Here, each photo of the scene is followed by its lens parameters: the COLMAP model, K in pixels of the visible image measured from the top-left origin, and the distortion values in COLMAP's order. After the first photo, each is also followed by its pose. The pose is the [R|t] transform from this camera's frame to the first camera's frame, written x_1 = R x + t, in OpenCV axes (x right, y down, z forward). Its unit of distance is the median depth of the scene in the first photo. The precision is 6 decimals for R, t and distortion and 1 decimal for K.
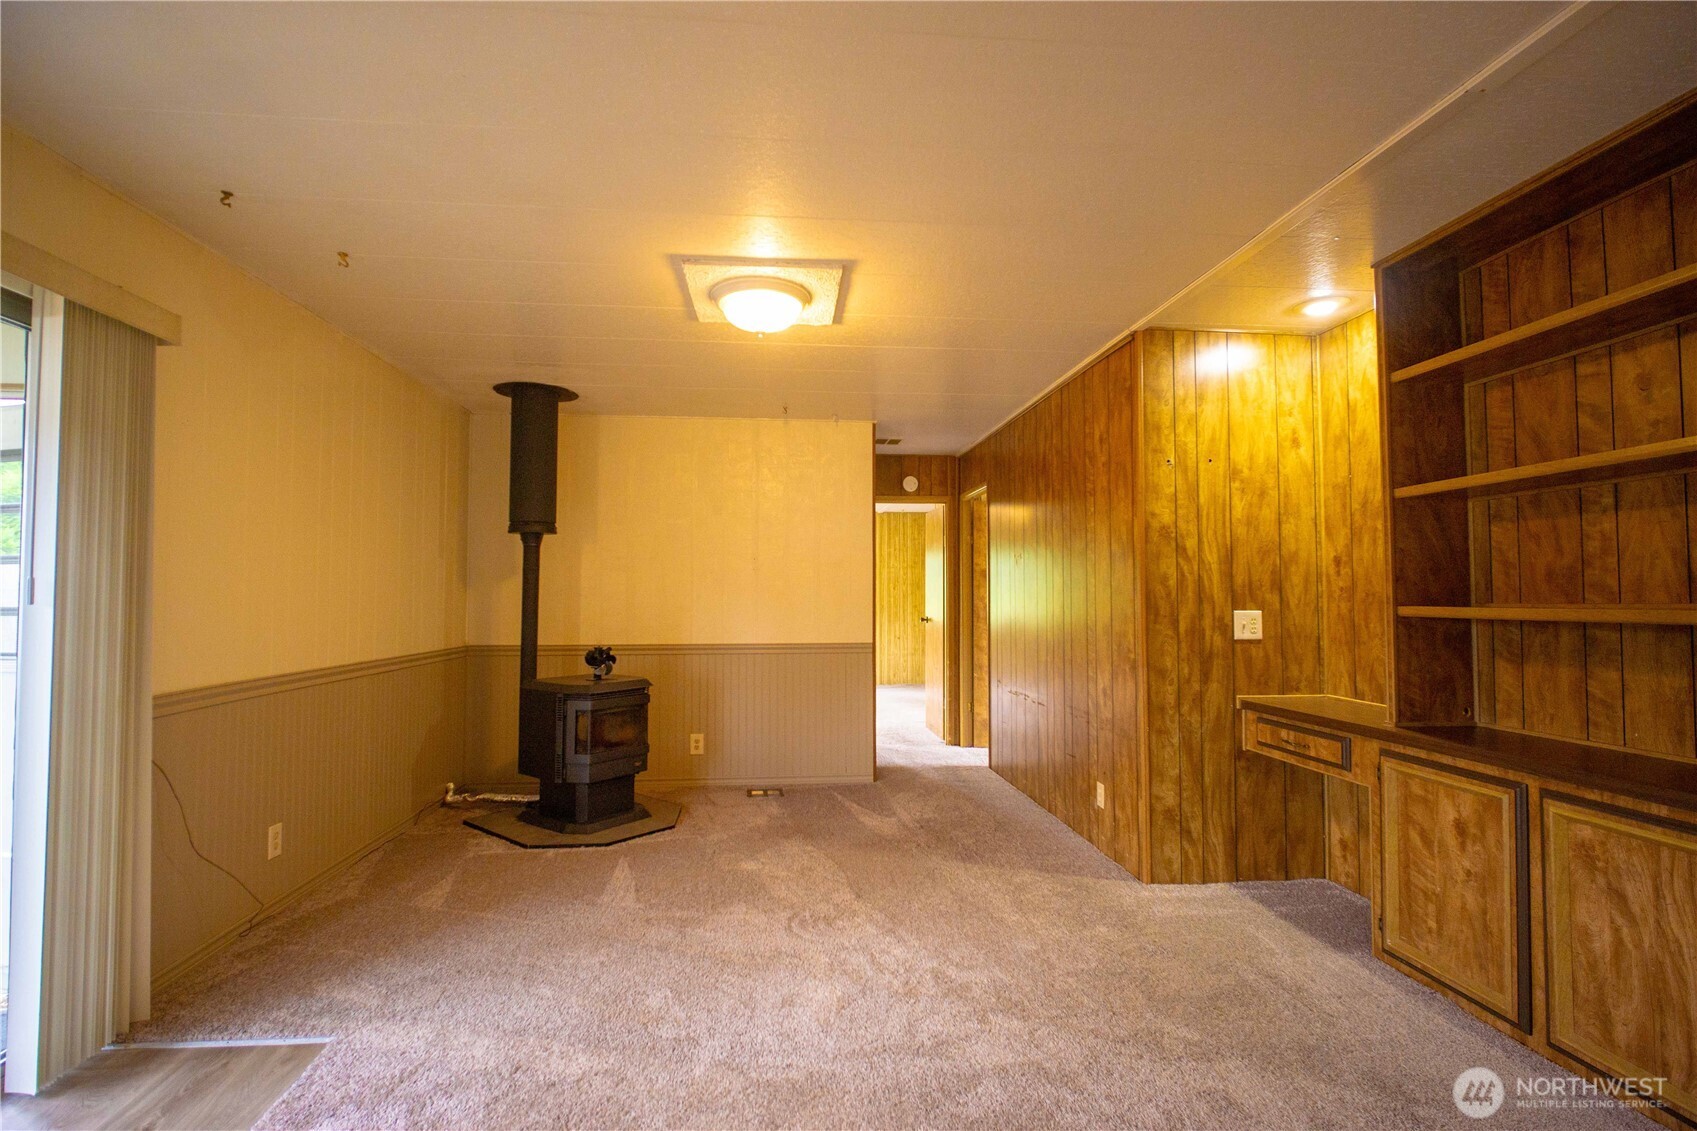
lens RADIAL K [[787.0, 0, 829.1], [0, 787.0, 566.3], [0, 0, 1]] dist [0.002443, -0.007585]
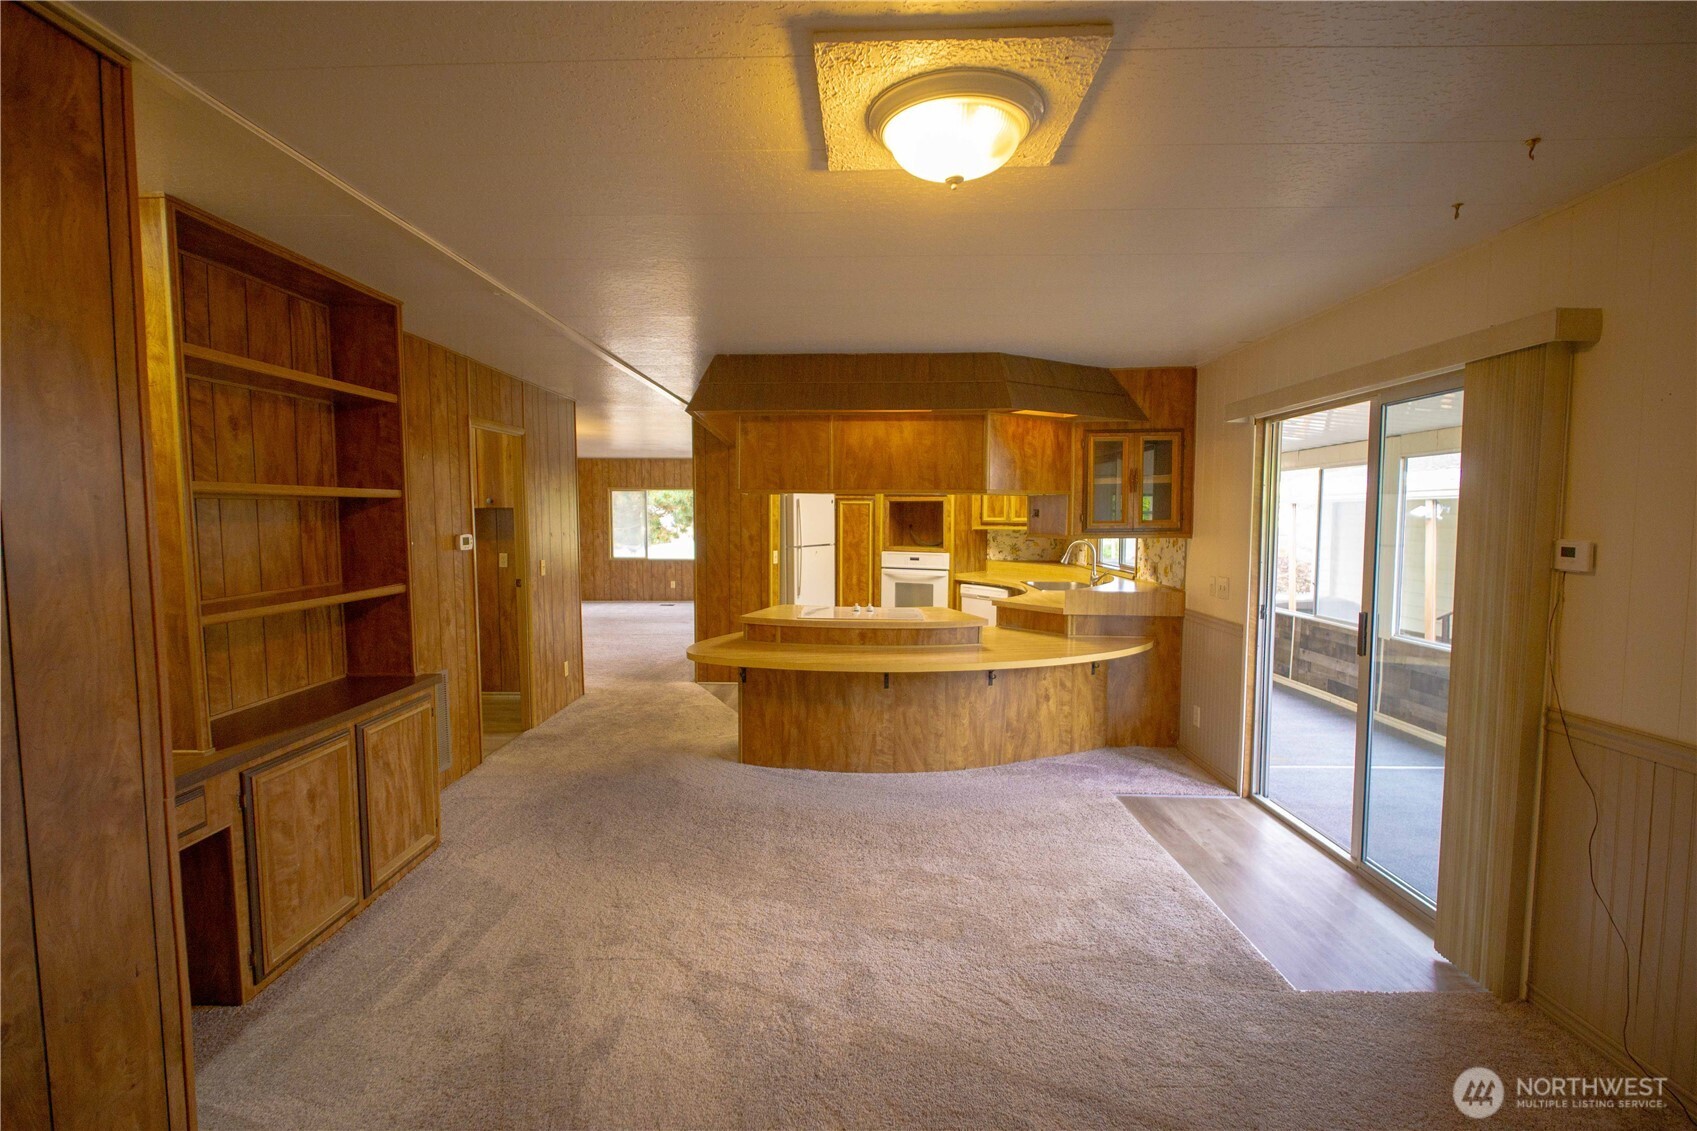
lens RADIAL K [[787.0, 0, 845.8], [0, 787.0, 569.3], [0, 0, 1]] dist [0.002443, -0.007585]
pose [[-0.995283, -0.006261, 0.096807, -0.061387], [-0.003212, 0.999495, 0.031618, -0.026541], [-0.096956, 0.031158, -0.994801, 1.485016]]
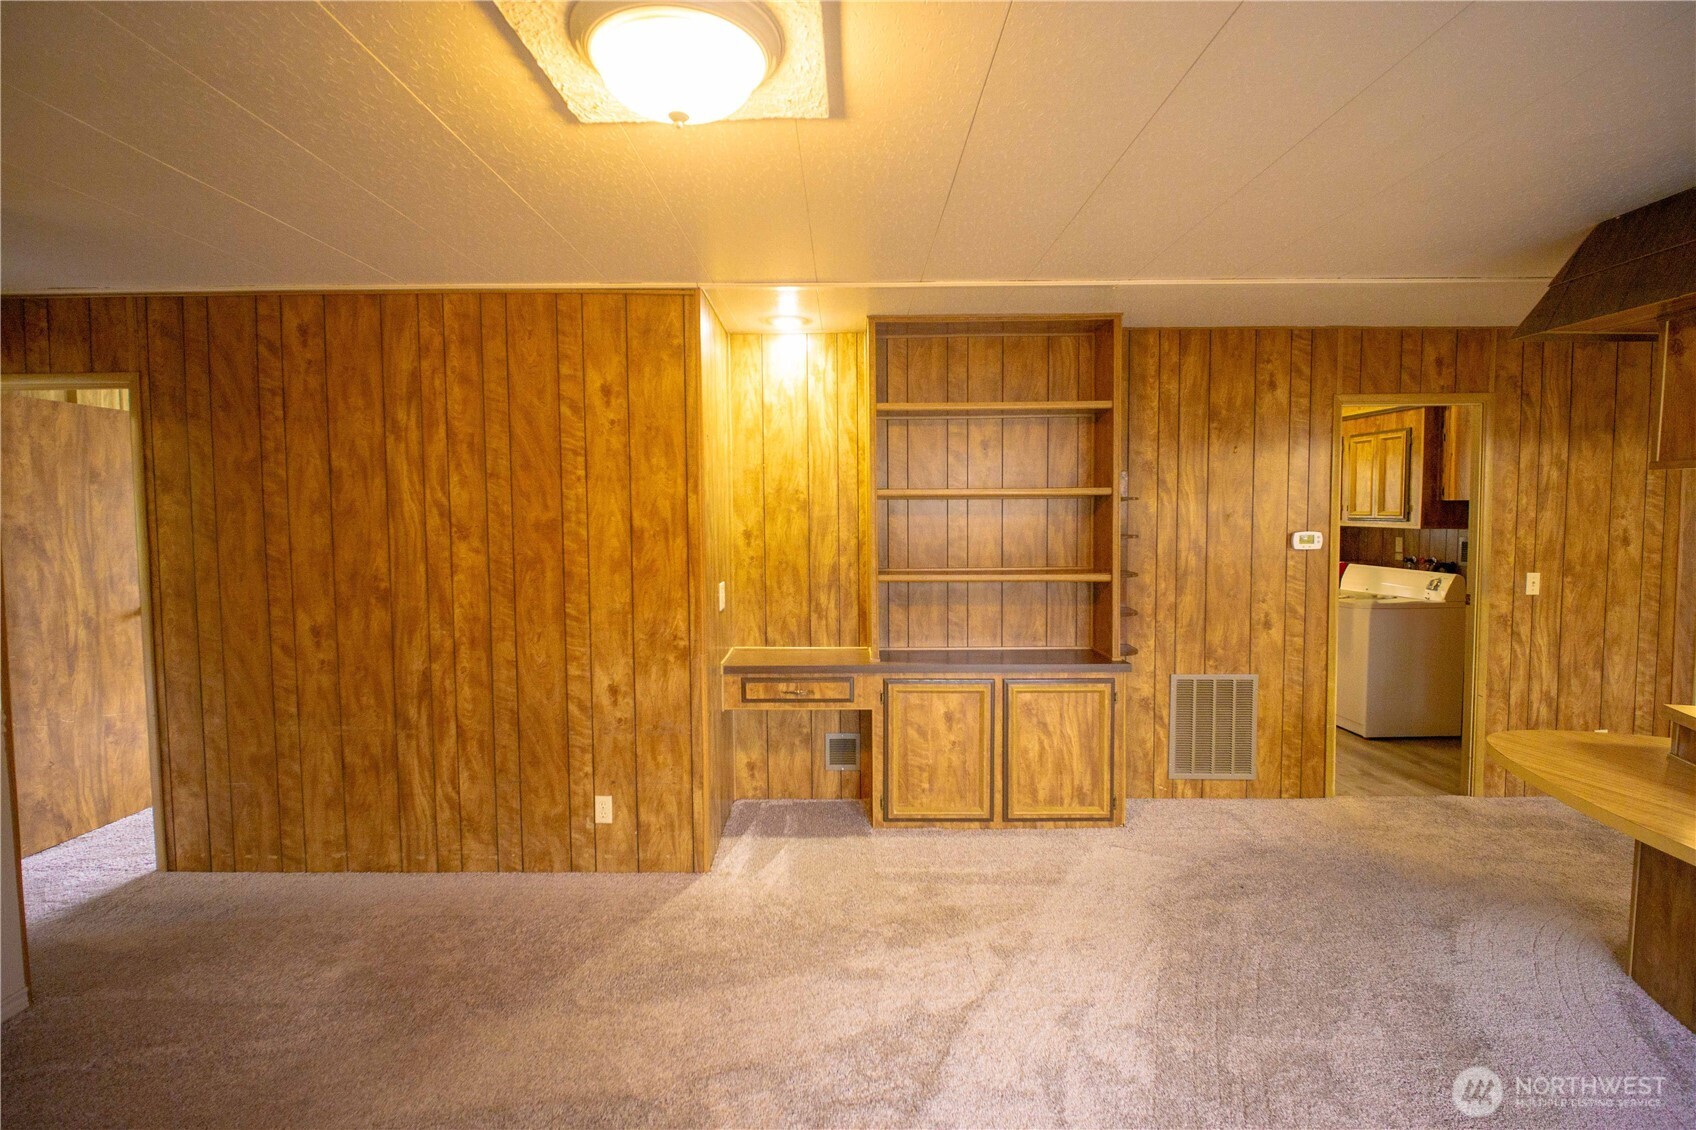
lens RADIAL K [[775.3, 0, 836.0], [0, 775.3, 553.4], [0, 0, 1]] dist [-0.004031, -0.003276]
pose [[0.092102, -0.054744, 0.994244, -0.528311], [-0.034673, 0.997706, 0.058147, -0.052889], [-0.995146, -0.039829, 0.089993, 0.790493]]
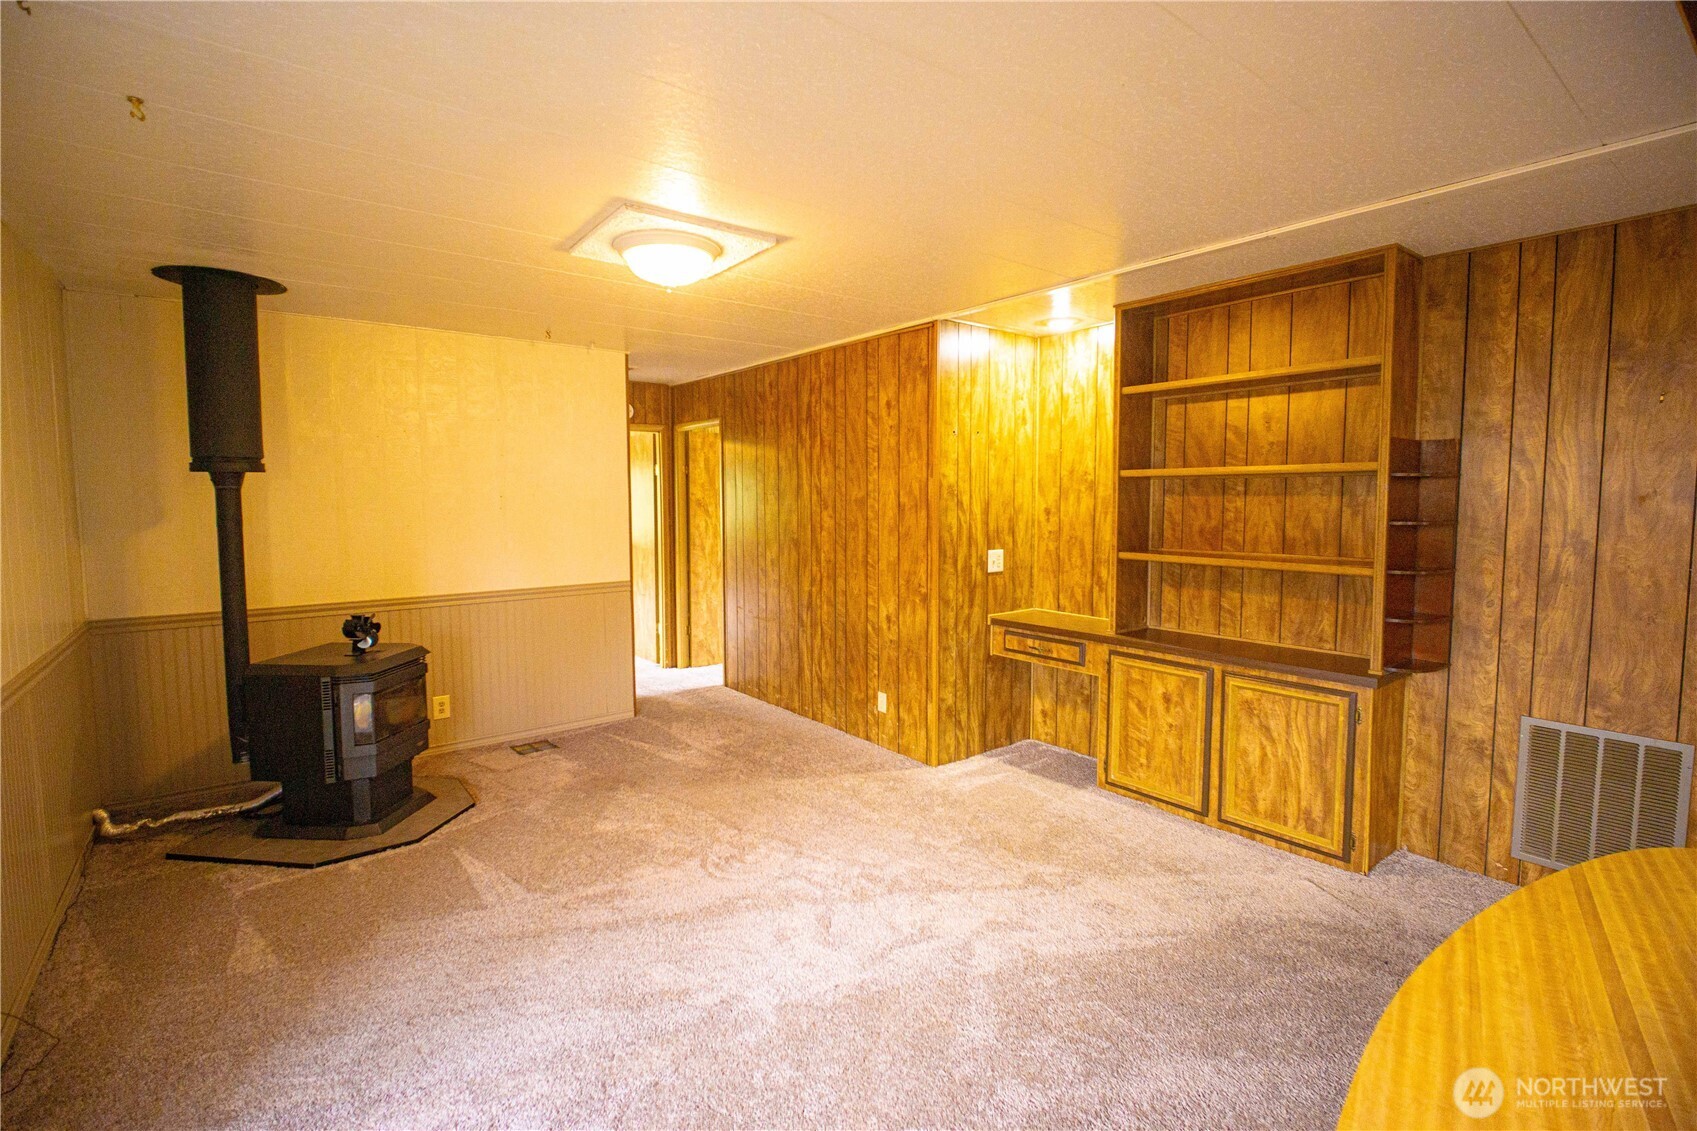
lens RADIAL K [[777.4, 0, 836.8], [0, 777.4, 552.0], [0, 0, 1]] dist [0.000295, -0.004837]
pose [[0.840231, -0.043363, 0.540492, -0.407103], [-0.017927, 0.994030, 0.107620, -0.078119], [-0.541932, -0.100115, 0.834438, 0.070354]]
